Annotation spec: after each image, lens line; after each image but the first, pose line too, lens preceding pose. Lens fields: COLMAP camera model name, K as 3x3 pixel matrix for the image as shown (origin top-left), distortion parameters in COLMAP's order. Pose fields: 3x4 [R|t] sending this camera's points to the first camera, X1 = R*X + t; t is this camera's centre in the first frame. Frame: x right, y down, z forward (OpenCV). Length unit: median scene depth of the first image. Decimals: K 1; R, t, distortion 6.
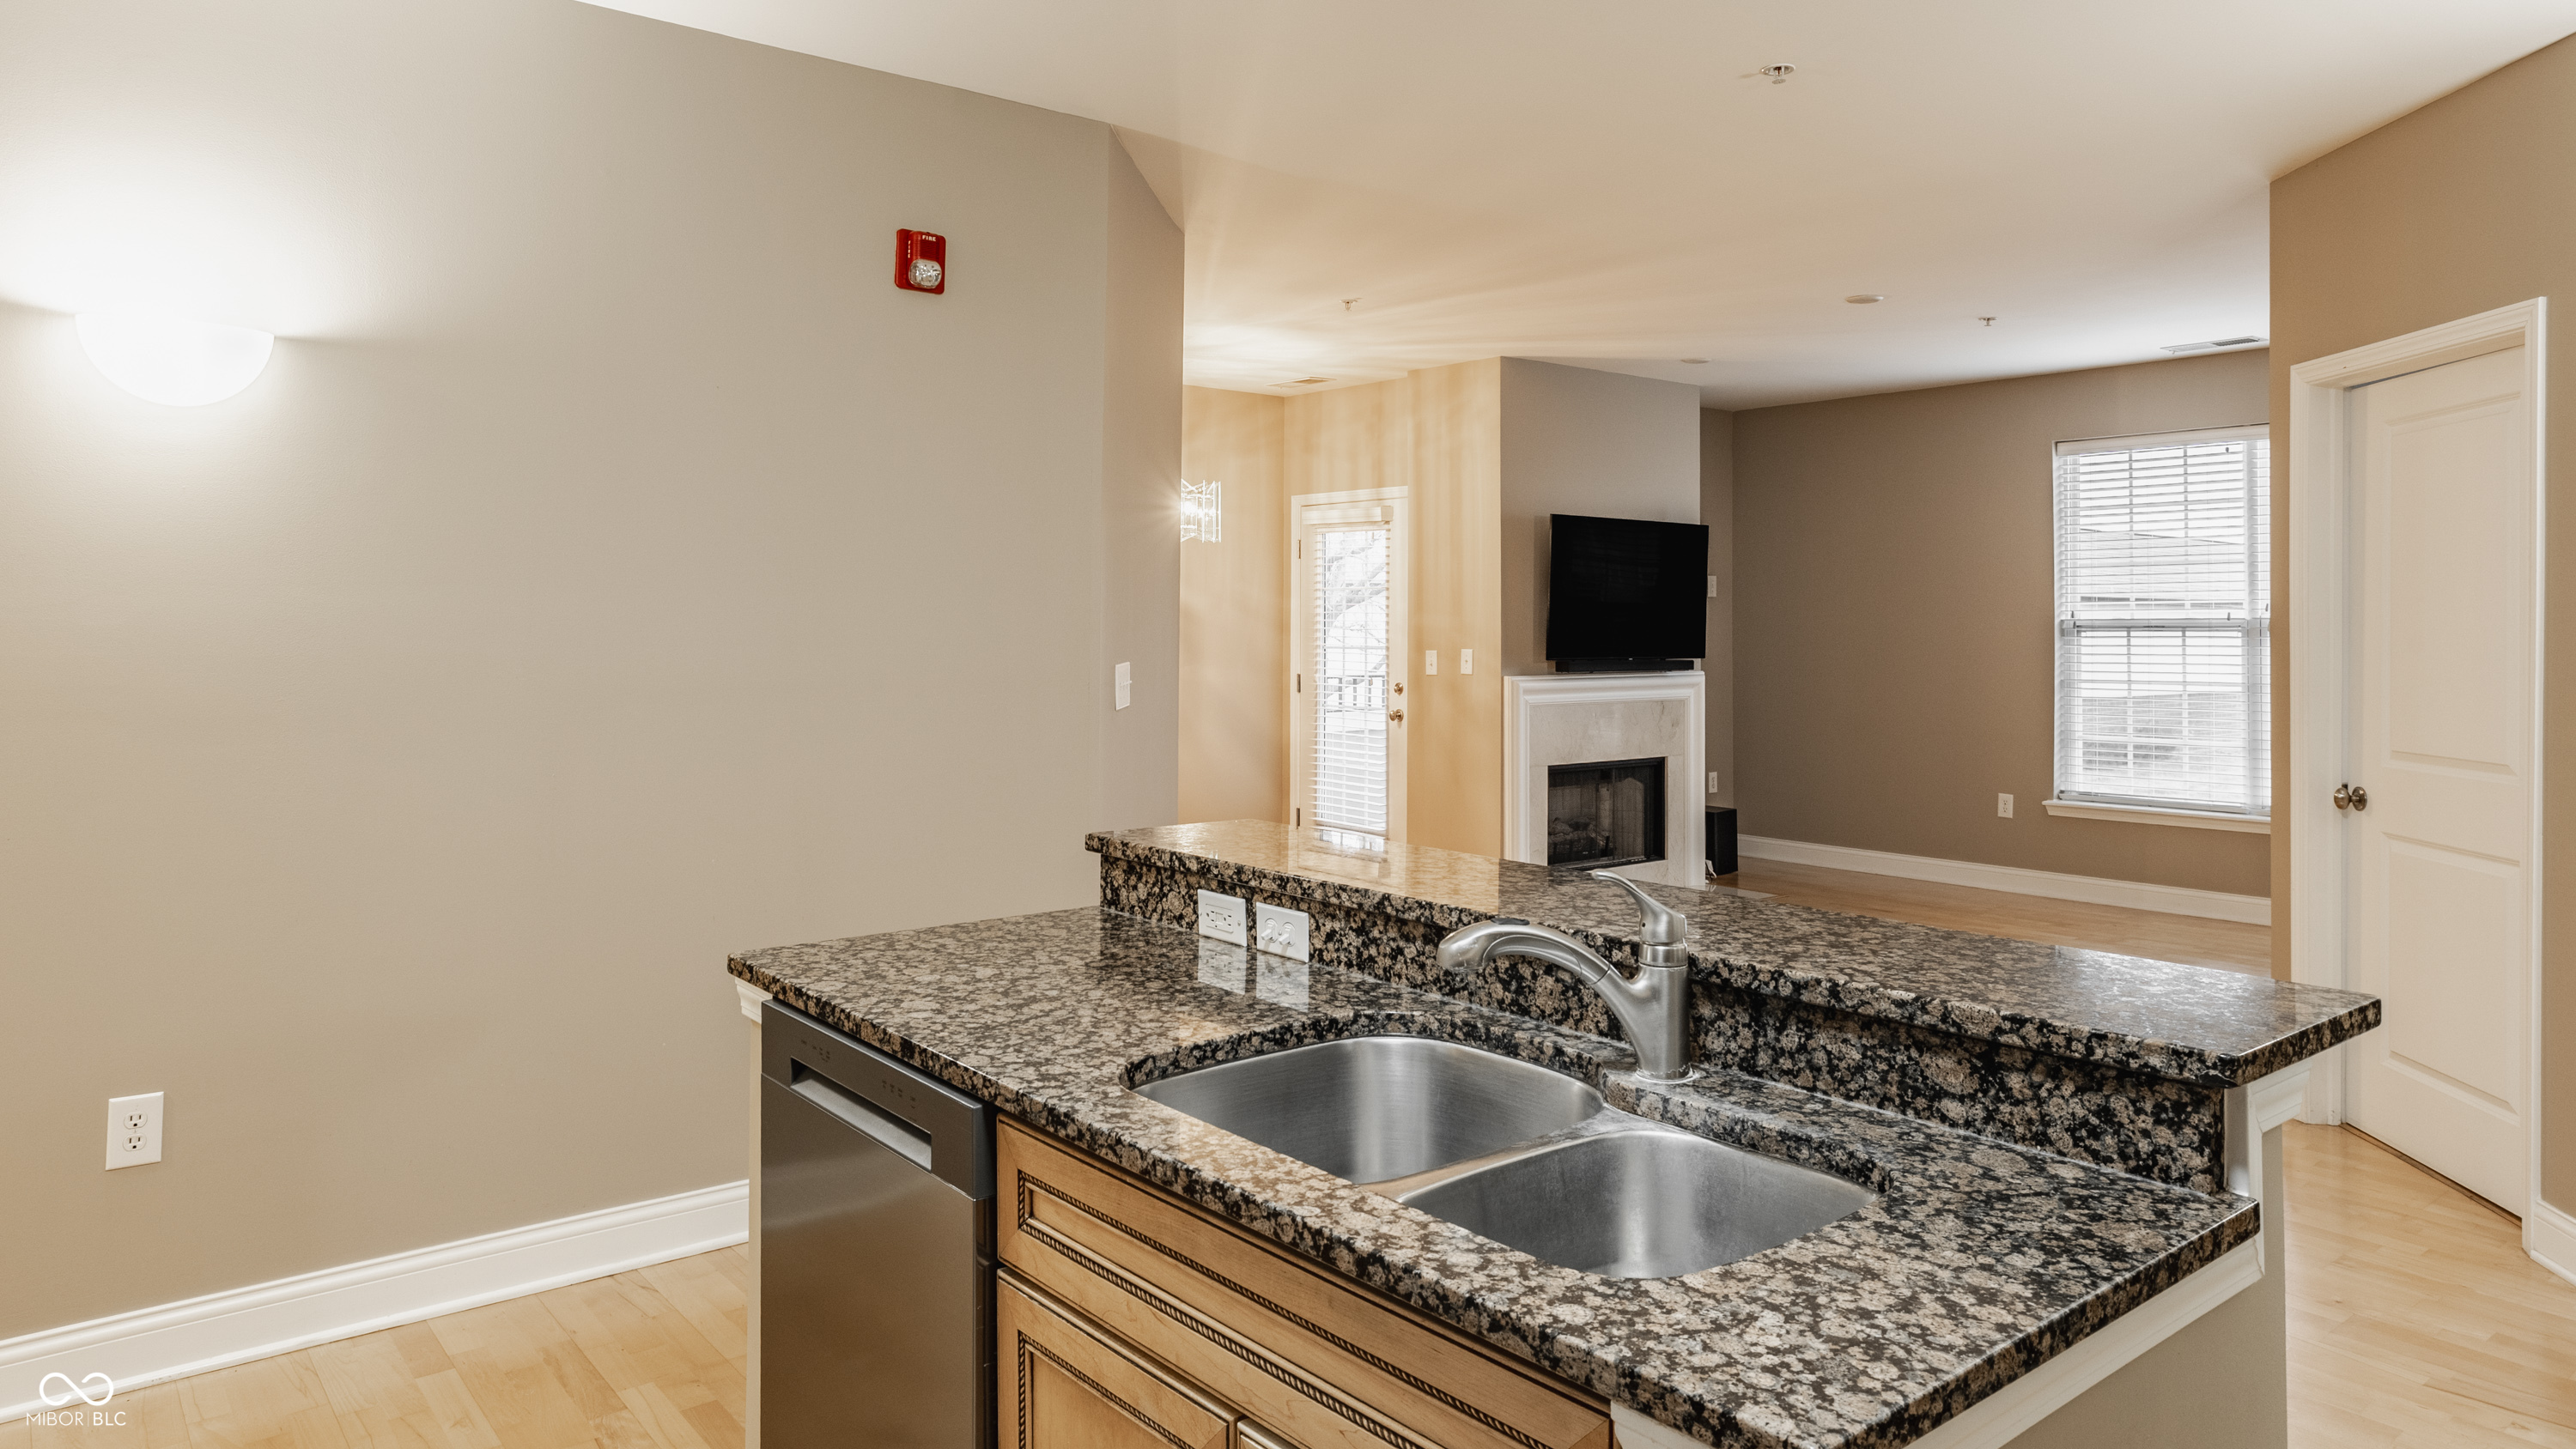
lens RADIAL K [[1601.6, 0, 1263.6], [0, 1601.6, 619.4], [0, 0, 1]] dist [-0.024526, -0.000923]
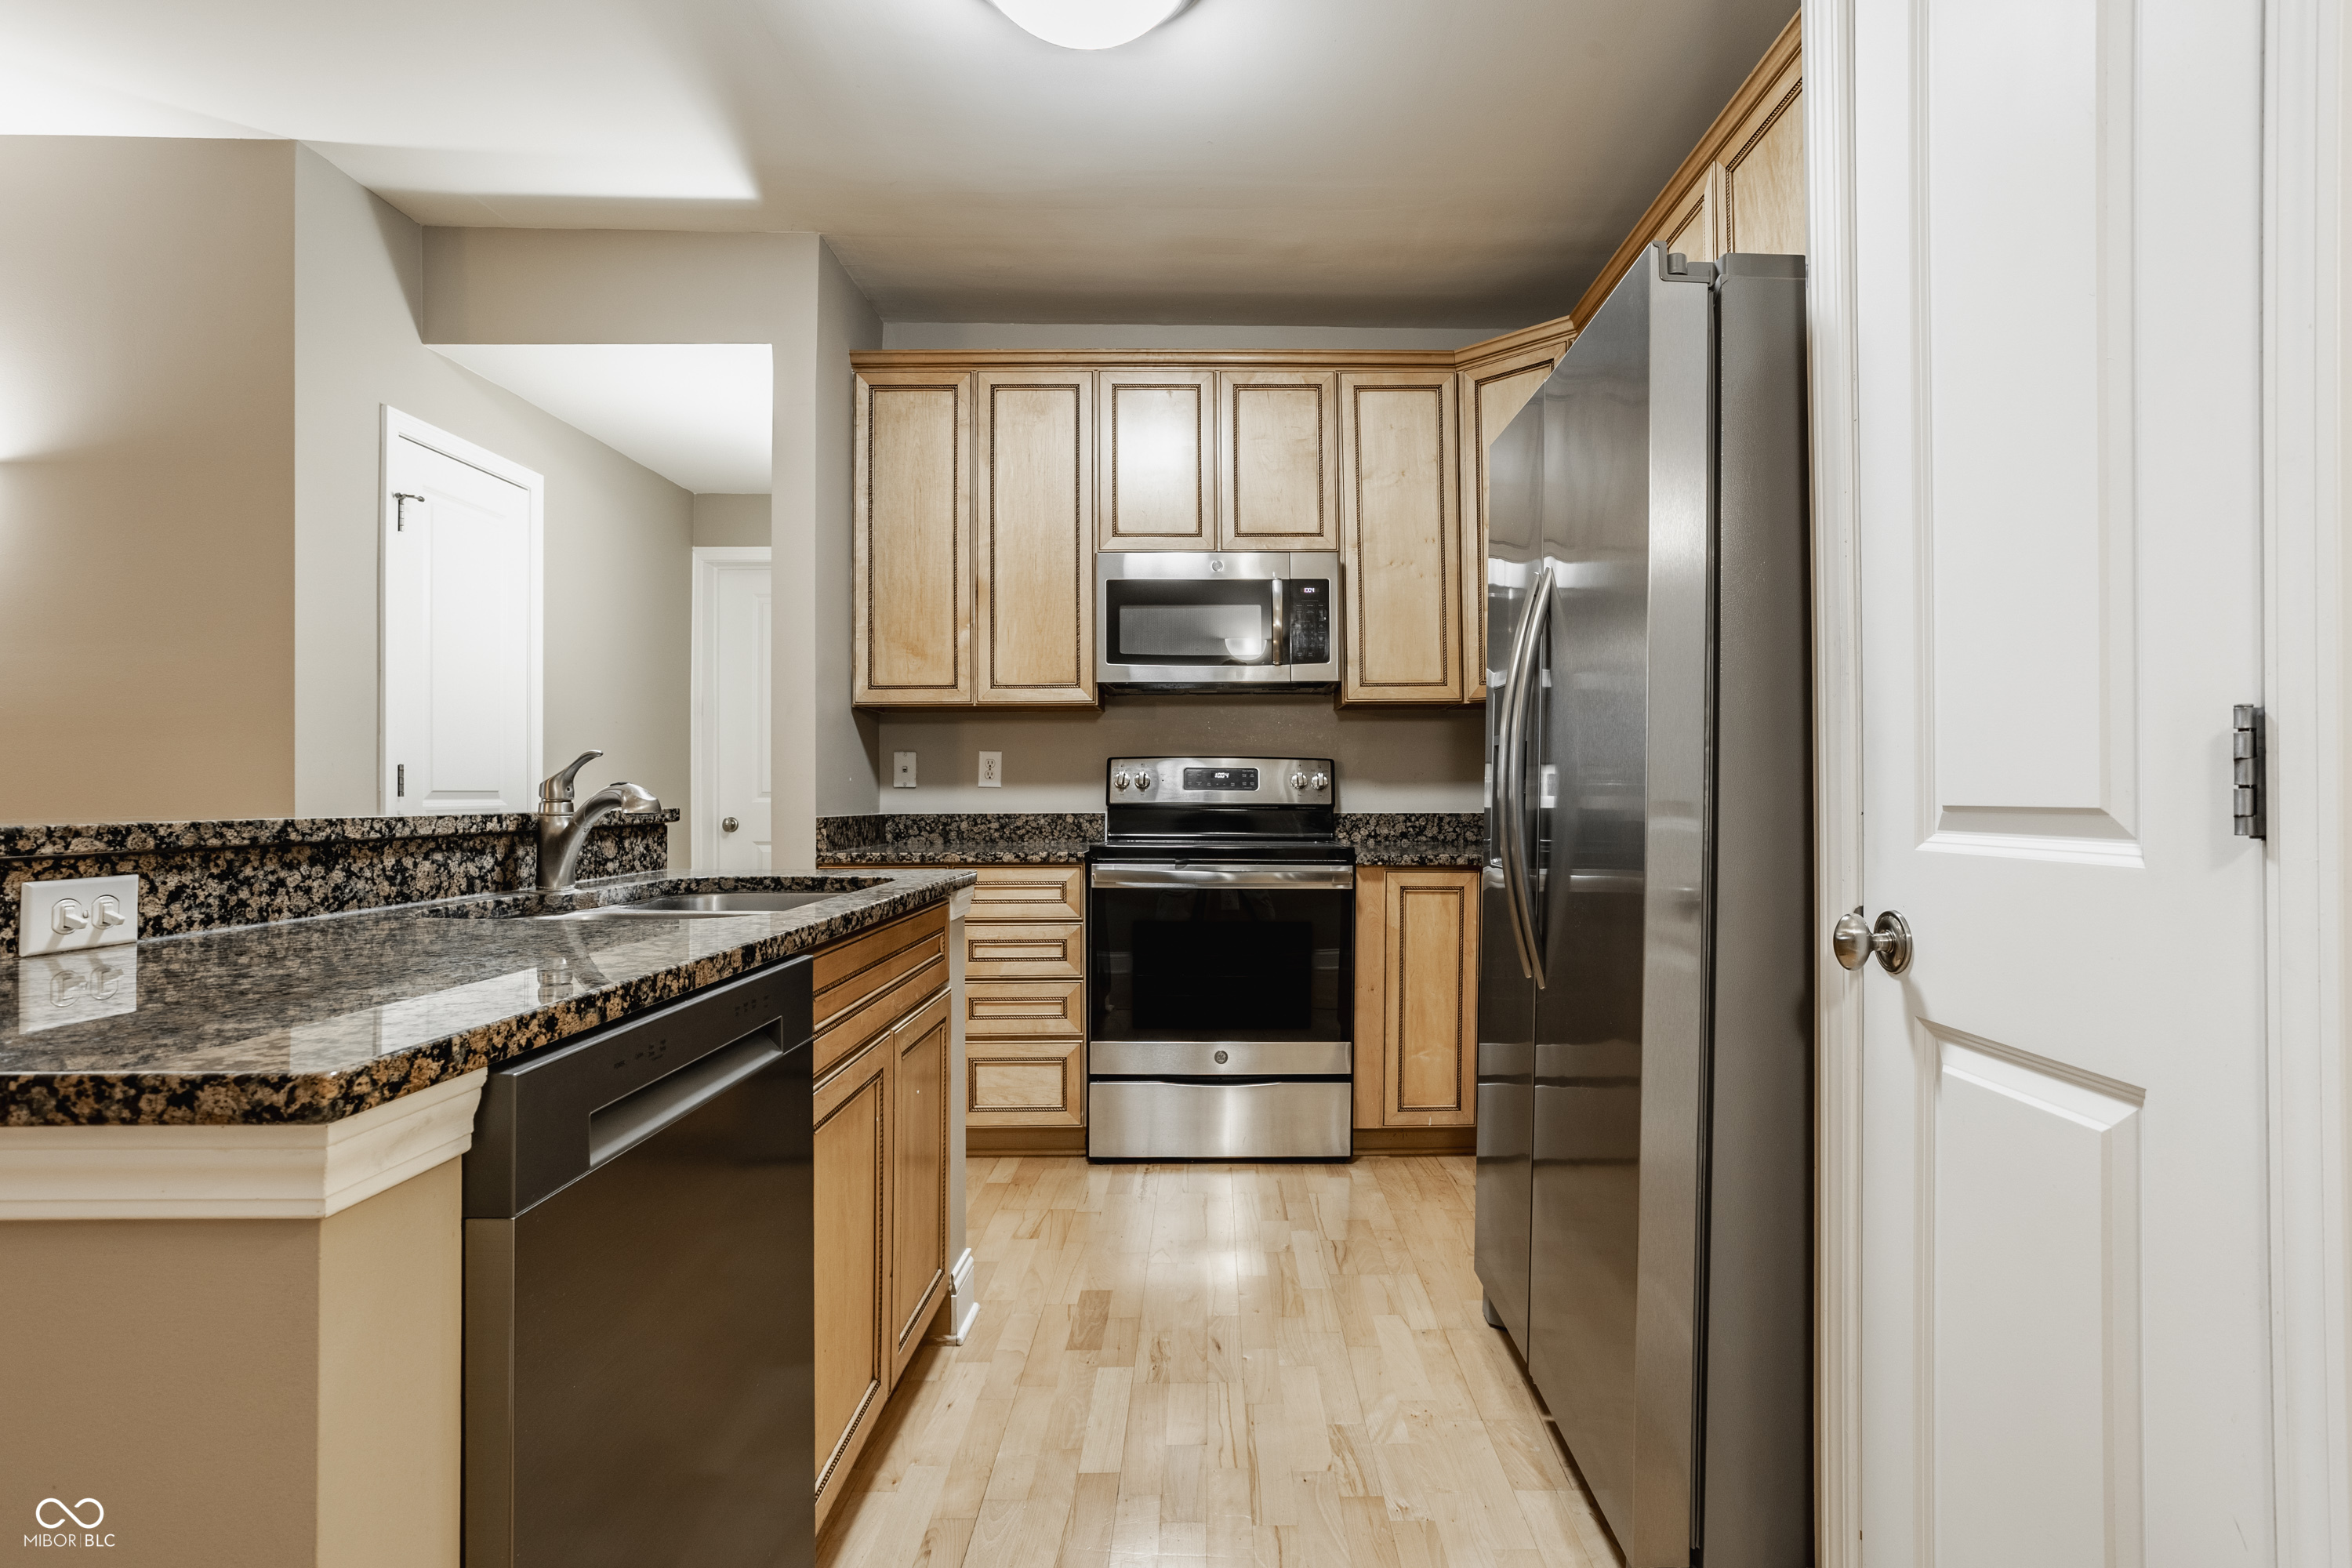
lens RADIAL K [[1176.0, 0, 1270.7], [0, 1176.0, 781.0], [0, 0, 1]] dist [-0.037285, 0.002778]
pose [[-0.806648, 0.004438, 0.591015, -0.195876], [-0.003815, 0.999912, -0.012715, 0.040447], [-0.591019, -0.012512, -0.806560, 0.309974]]
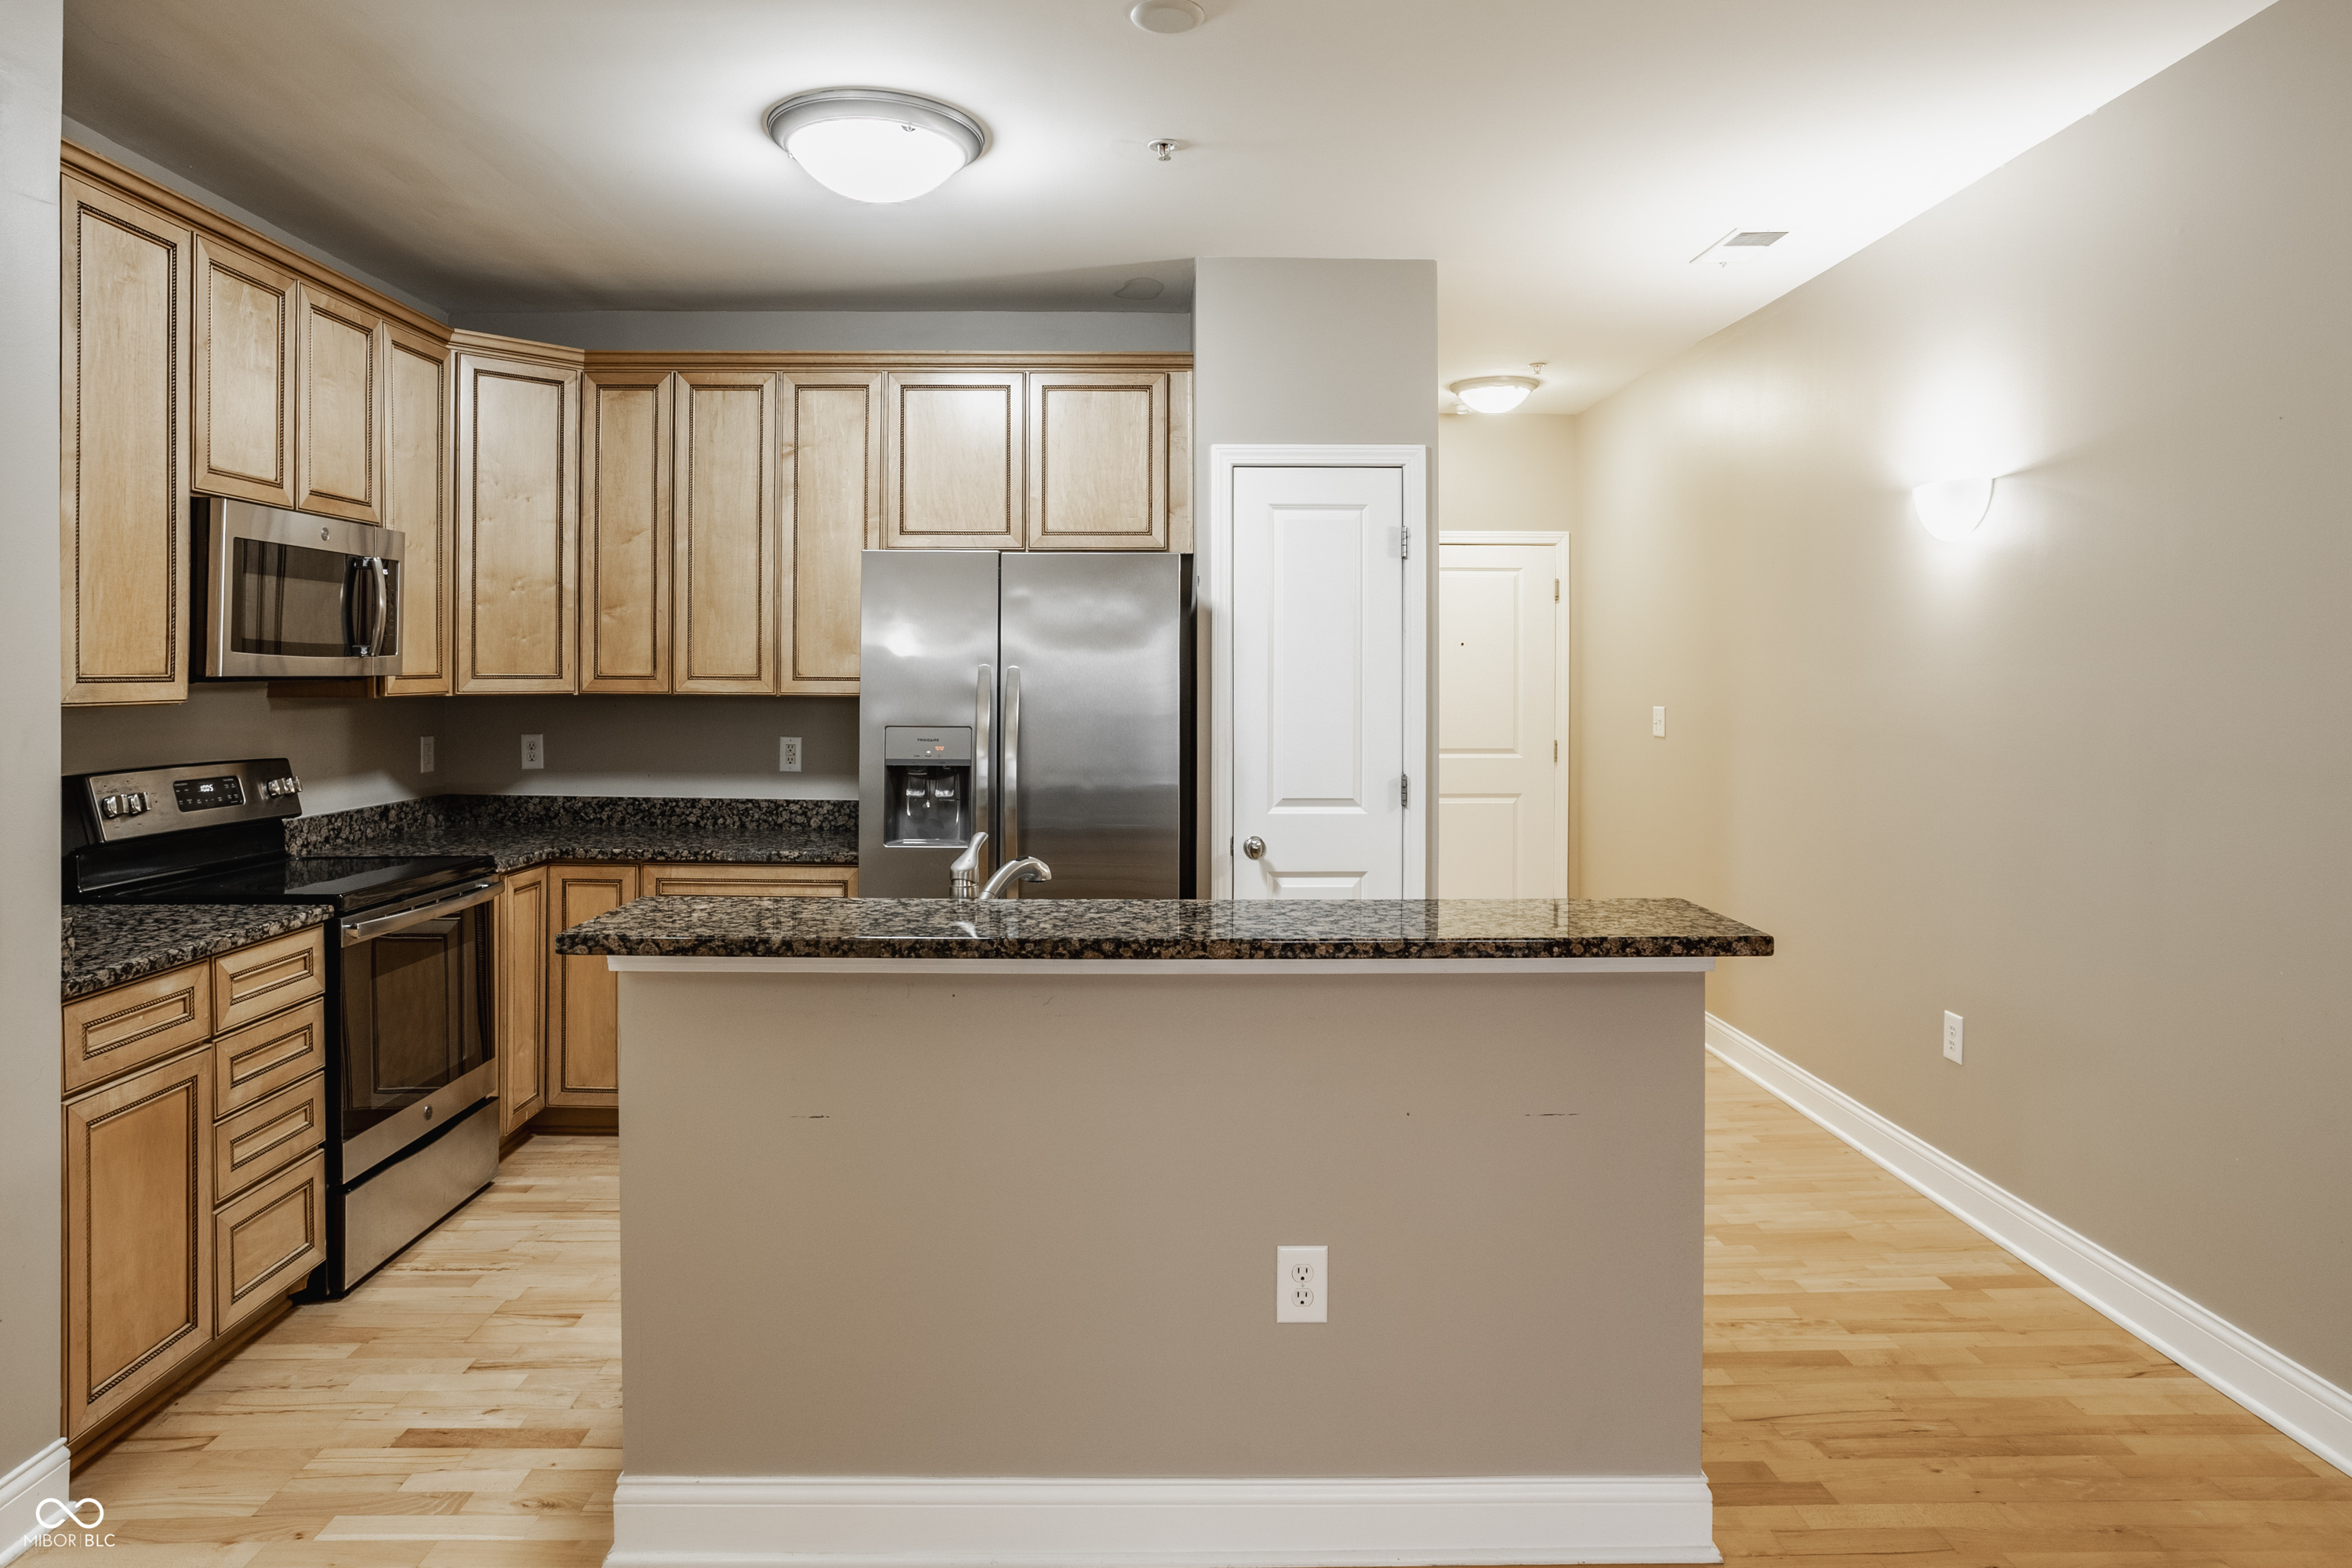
lens RADIAL K [[1388.7, 0, 1132.6], [0, 1388.7, 679.9], [0, 0, 1]] dist [-0.019862, 0.015834]
pose [[-0.624229, -0.004654, -0.781227, 0.262980], [-0.001883, 0.999988, -0.004452, -0.000351], [0.781239, -0.001309, -0.624231, 0.424162]]
